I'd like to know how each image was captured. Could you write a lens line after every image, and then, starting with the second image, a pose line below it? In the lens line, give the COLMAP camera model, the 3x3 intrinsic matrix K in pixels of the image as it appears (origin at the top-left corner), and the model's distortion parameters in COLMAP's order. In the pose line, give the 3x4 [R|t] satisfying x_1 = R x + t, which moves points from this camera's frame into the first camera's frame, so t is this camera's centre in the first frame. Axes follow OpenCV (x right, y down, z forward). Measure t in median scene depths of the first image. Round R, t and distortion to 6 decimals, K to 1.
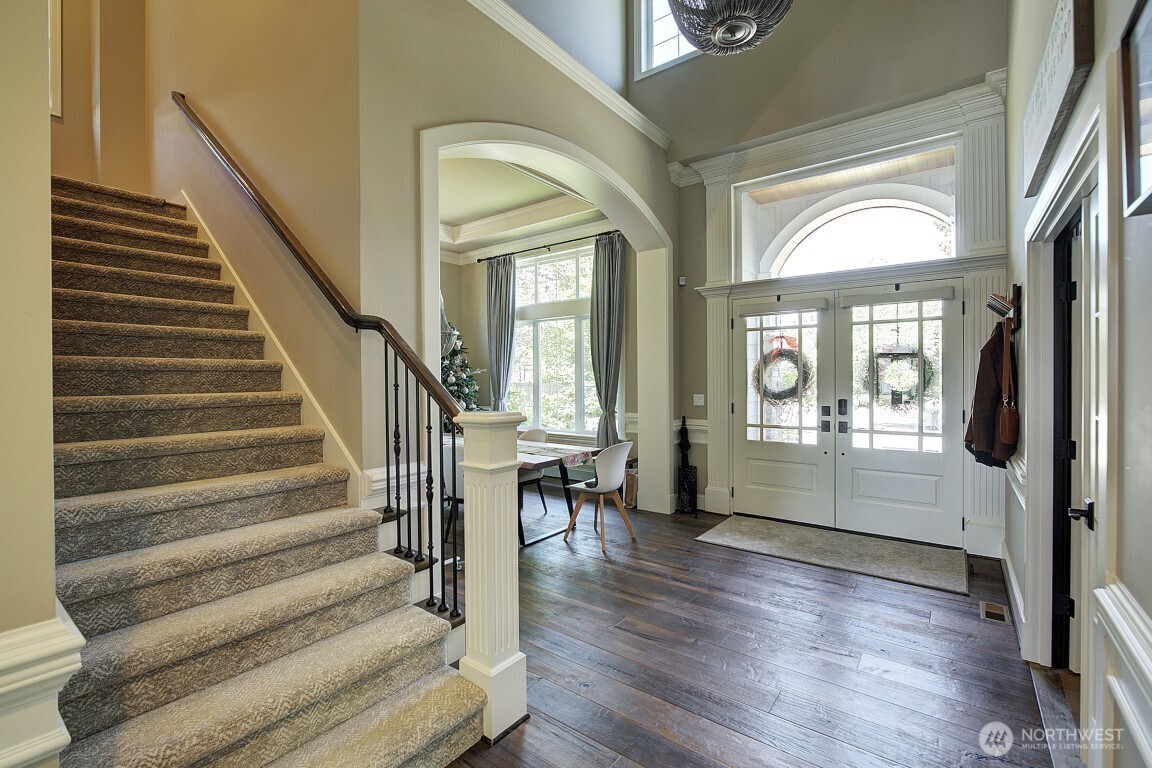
lens RADIAL K [[505.4, 0, 575.9], [0, 505.4, 378.5], [0, 0, 1]] dist [-0.017483, 0.000101]
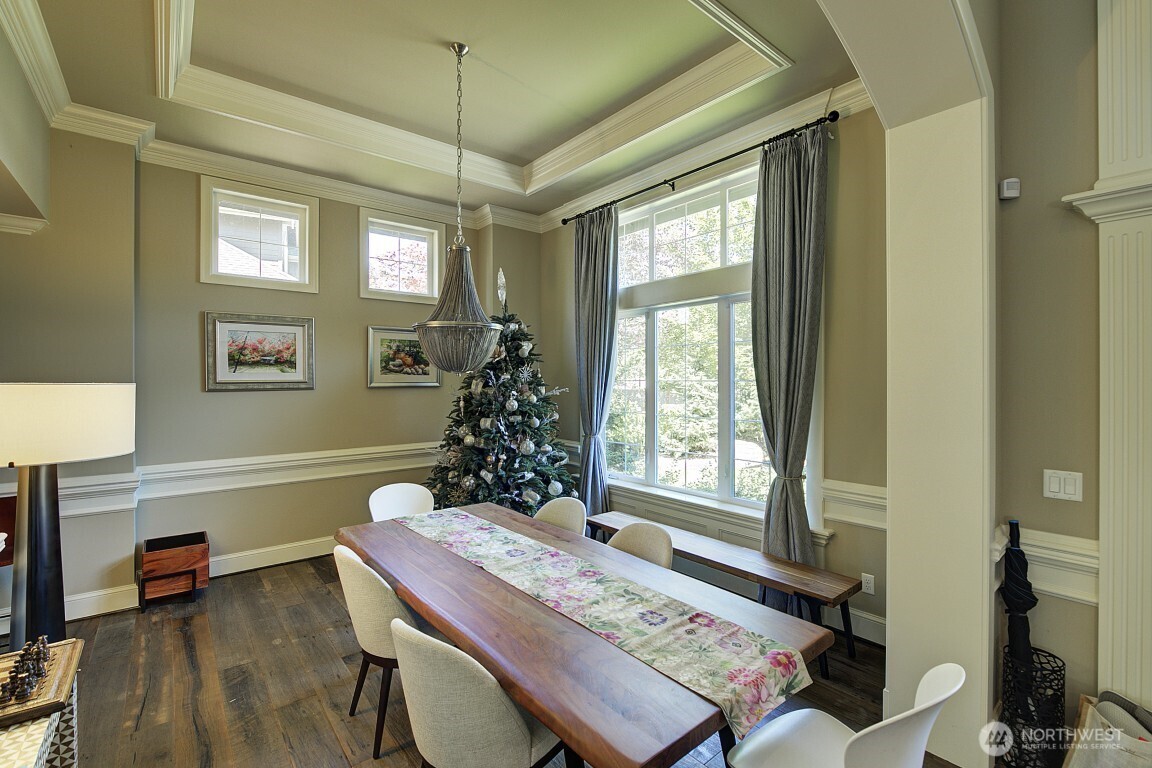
lens RADIAL K [[505.4, 0, 572.6], [0, 505.4, 380.4], [0, 0, 1]] dist [-0.017483, 0.000101]
pose [[0.972248, 0.007189, -0.233844, -0.028389], [-0.008041, 0.999964, -0.002691, -0.026188], [0.233816, 0.004496, 0.972270, 0.397879]]
